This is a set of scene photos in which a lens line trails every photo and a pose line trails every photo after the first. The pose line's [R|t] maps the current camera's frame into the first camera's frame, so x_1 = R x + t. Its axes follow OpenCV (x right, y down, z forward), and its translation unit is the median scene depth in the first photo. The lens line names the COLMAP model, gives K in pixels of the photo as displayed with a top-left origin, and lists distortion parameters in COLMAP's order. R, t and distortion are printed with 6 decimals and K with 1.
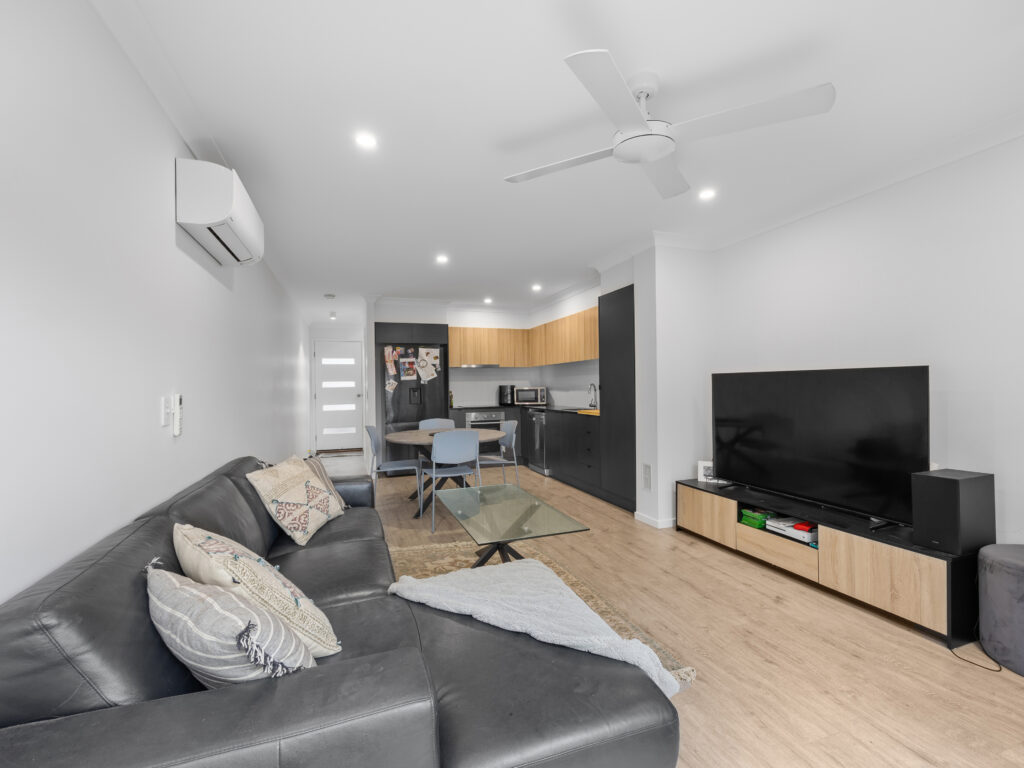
lens RADIAL K [[458.6, 0, 513.2], [0, 458.6, 386.1], [0, 0, 1]] dist [-0.010801, 0.000582]
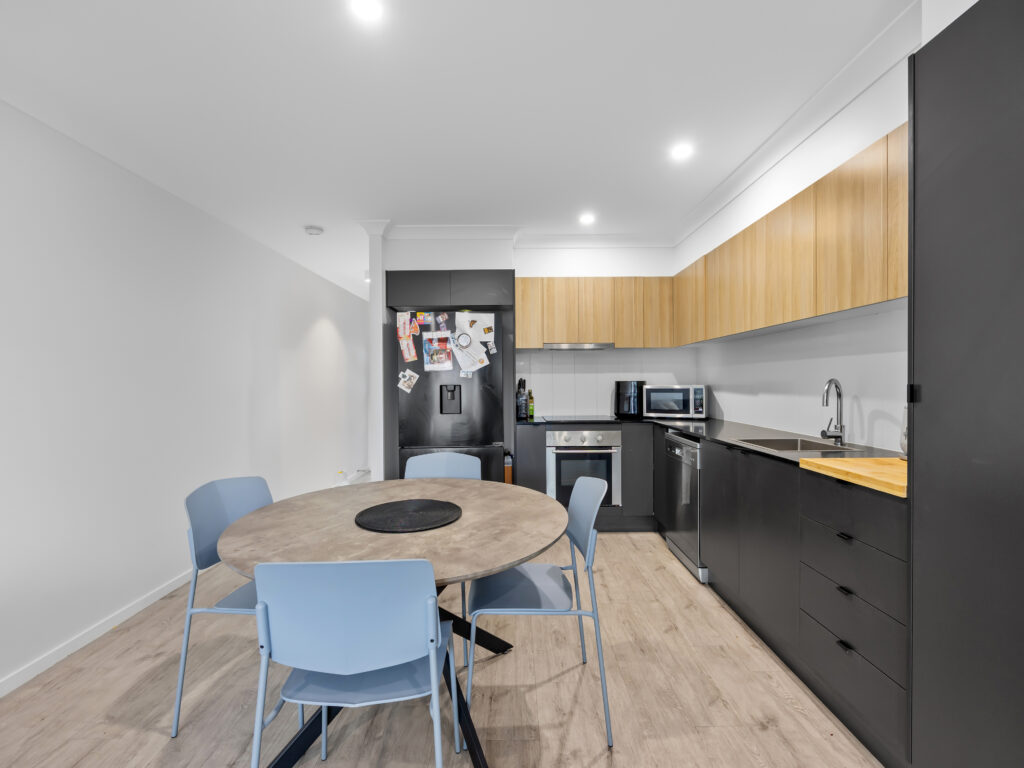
lens RADIAL K [[458.6, 0, 515.7], [0, 458.6, 387.6], [0, 0, 1]] dist [-0.010801, 0.000582]
pose [[0.946069, 0.011169, -0.323773, 0.039852], [-0.004976, 0.999789, 0.019950, -0.004336], [0.323927, -0.017263, 0.945924, 0.494993]]
